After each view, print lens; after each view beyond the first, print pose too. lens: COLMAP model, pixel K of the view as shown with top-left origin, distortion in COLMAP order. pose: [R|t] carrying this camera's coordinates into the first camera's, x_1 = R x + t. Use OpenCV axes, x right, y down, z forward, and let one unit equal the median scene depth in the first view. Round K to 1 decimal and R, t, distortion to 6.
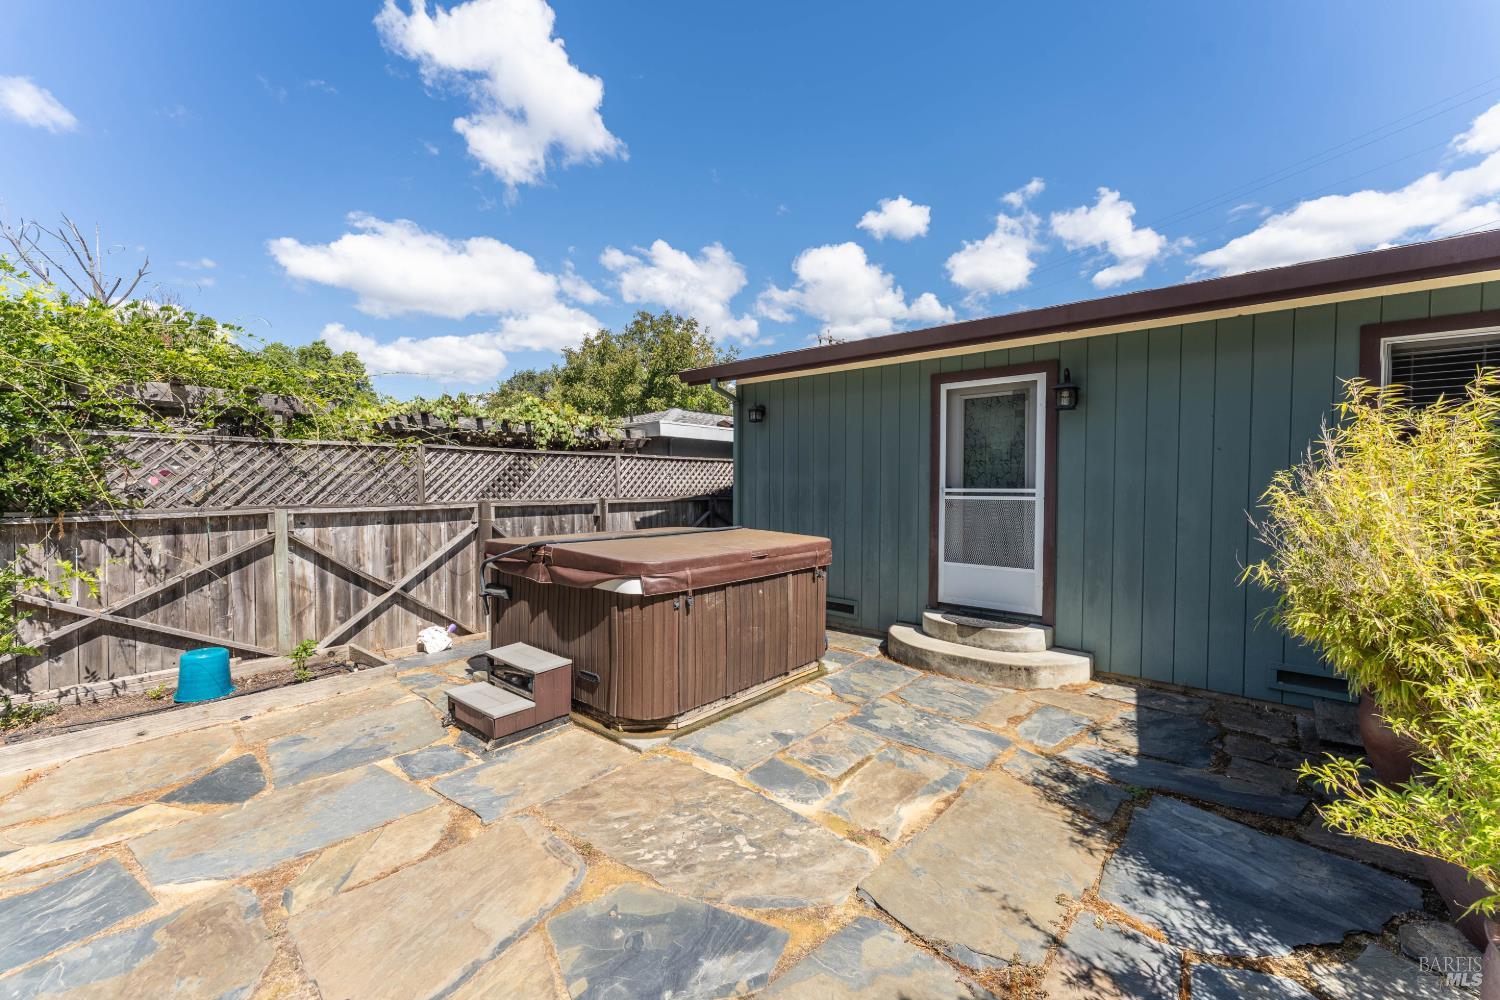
lens RADIAL K [[598.4, 0, 750.0], [0, 598.4, 500.0], [0, 0, 1]] dist [-0.000149, -0.000212]
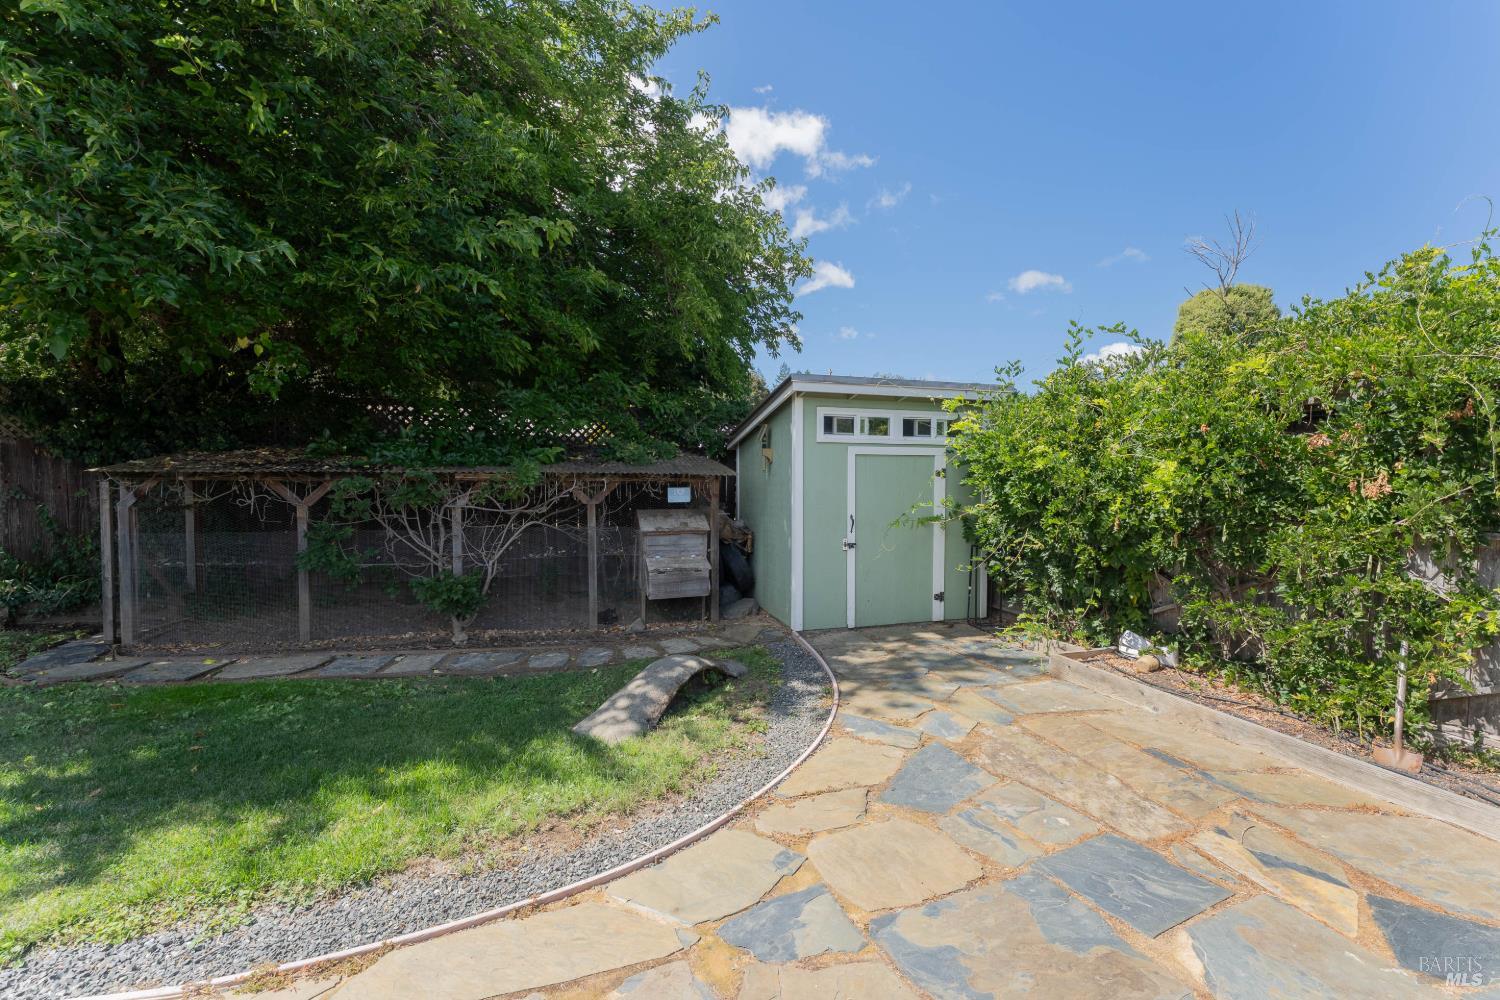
lens RADIAL K [[598.4, 0, 750.0], [0, 598.4, 500.0], [0, 0, 1]] dist [-0.000149, -0.000212]
pose [[-0.538584, 0.015029, -0.842438, 0.103691], [-0.027332, 0.999003, 0.035297, -0.021247], [0.842129, 0.042036, -0.537636, 0.769980]]
